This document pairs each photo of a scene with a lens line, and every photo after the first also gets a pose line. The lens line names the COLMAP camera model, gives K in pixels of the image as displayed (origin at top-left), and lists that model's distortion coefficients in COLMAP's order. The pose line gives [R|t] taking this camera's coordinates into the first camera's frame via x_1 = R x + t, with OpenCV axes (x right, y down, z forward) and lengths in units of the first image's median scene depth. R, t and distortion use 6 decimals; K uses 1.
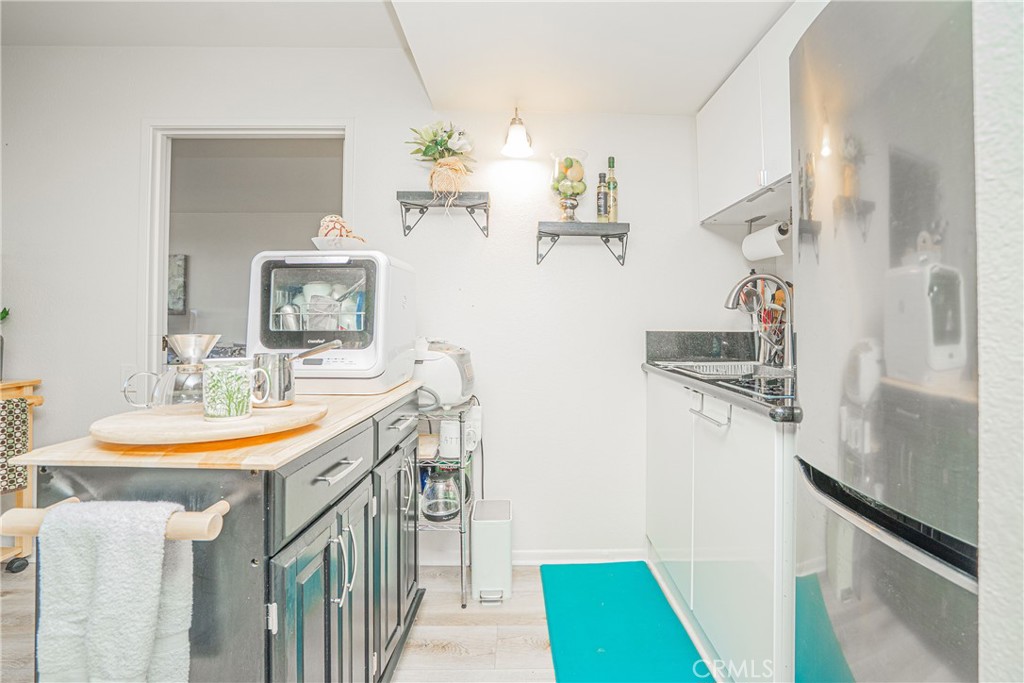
lens RADIAL K [[486.0, 0, 515.8], [0, 486.0, 311.6], [0, 0, 1]] dist [-0.040879, 0.020599]
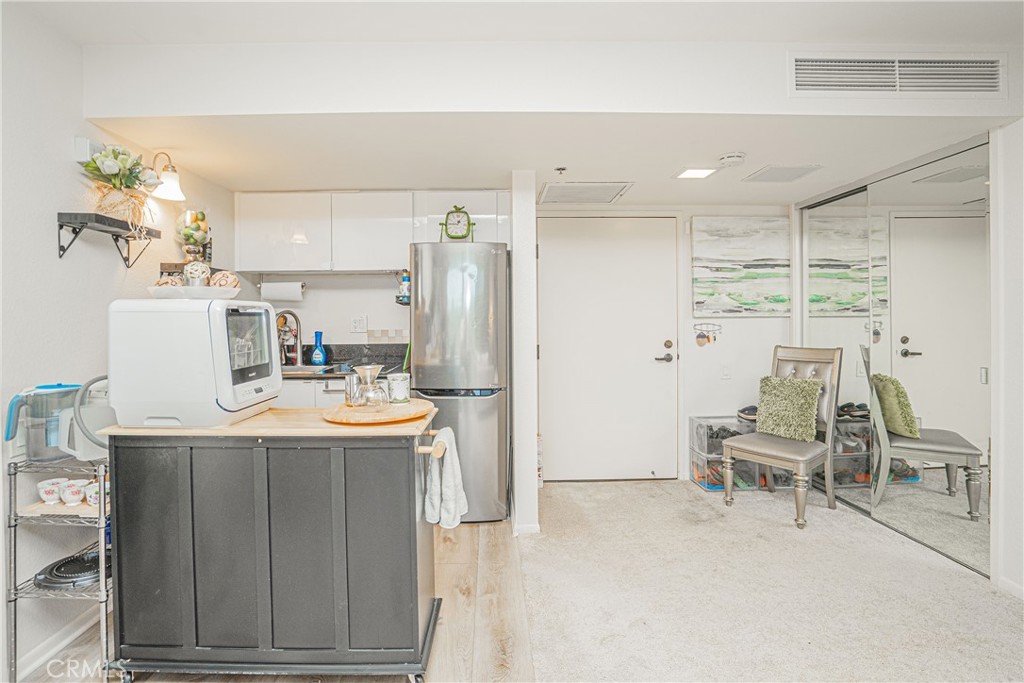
lens RADIAL K [[486.0, 0, 481.8], [0, 486.0, 345.6], [0, 0, 1]] dist [-0.040879, 0.020599]
pose [[0.046966, -0.060111, 0.997086, -1.060675], [-0.010586, 0.998102, 0.060671, -0.062231], [-0.998840, -0.013405, 0.046241, 0.227124]]
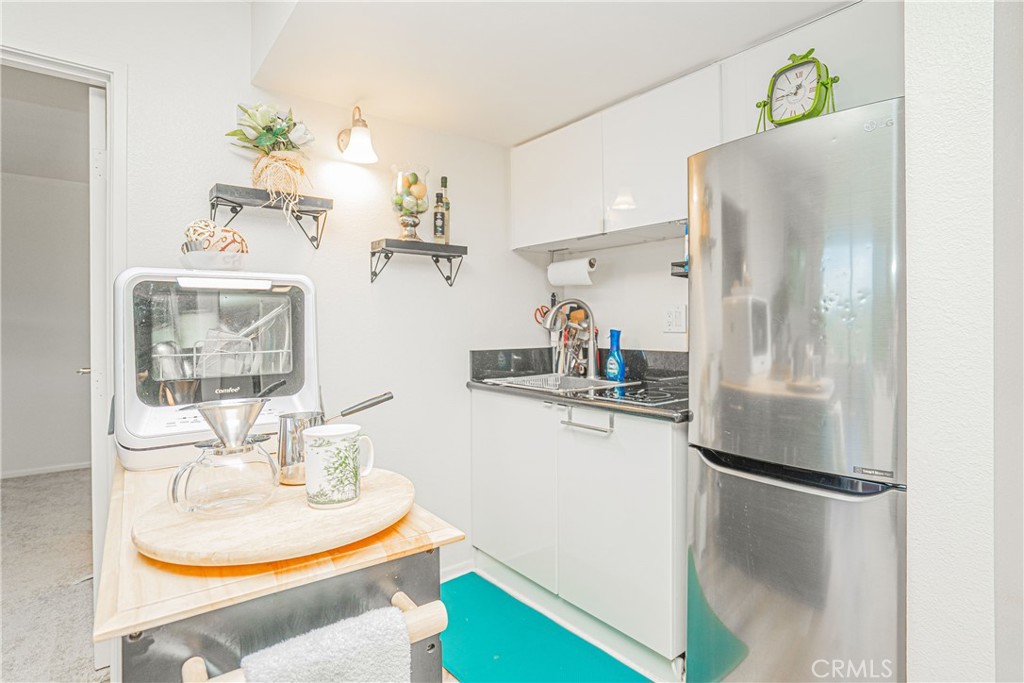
lens RADIAL K [[533.0, 0, 508.1], [0, 533.0, 320.7], [0, 0, 1]] dist [-0.016955, 0.004486]
pose [[0.797978, -0.007168, 0.602644, -0.368775], [-0.000835, 0.999915, 0.012999, -0.039562], [-0.602686, -0.010876, 0.797904, 0.042859]]
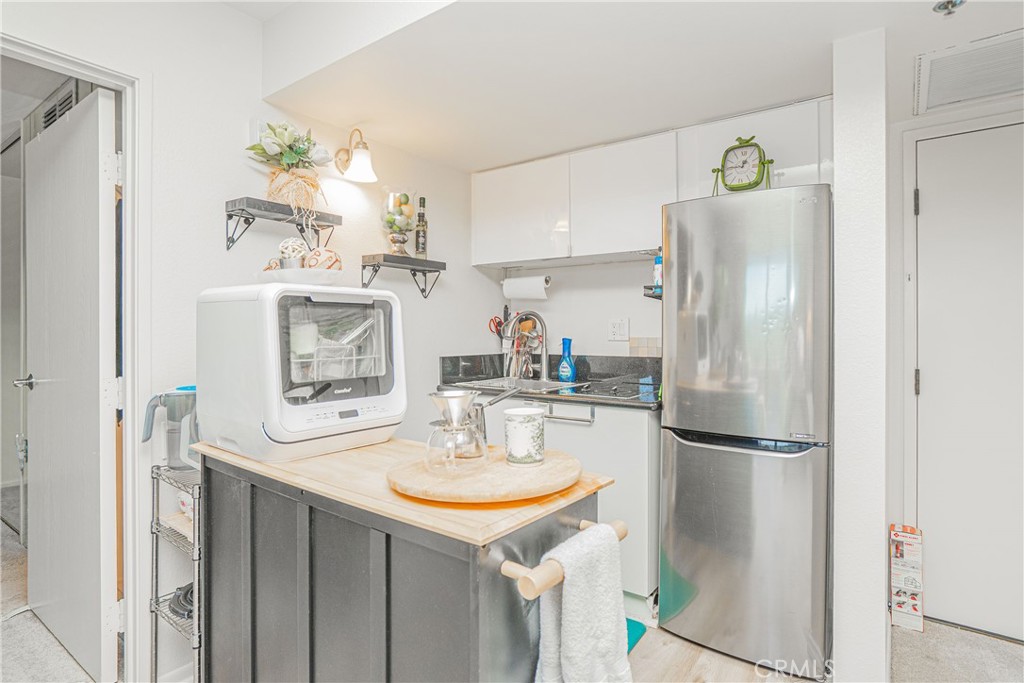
lens RADIAL K [[546.4, 0, 499.2], [0, 546.4, 333.6], [0, 0, 1]] dist [-0.023736, 0.003656]
pose [[0.610465, -0.010233, 0.791977, -0.683893], [-0.010336, 0.999728, 0.020884, -0.044084], [-0.791976, -0.020935, 0.610193, 0.115049]]
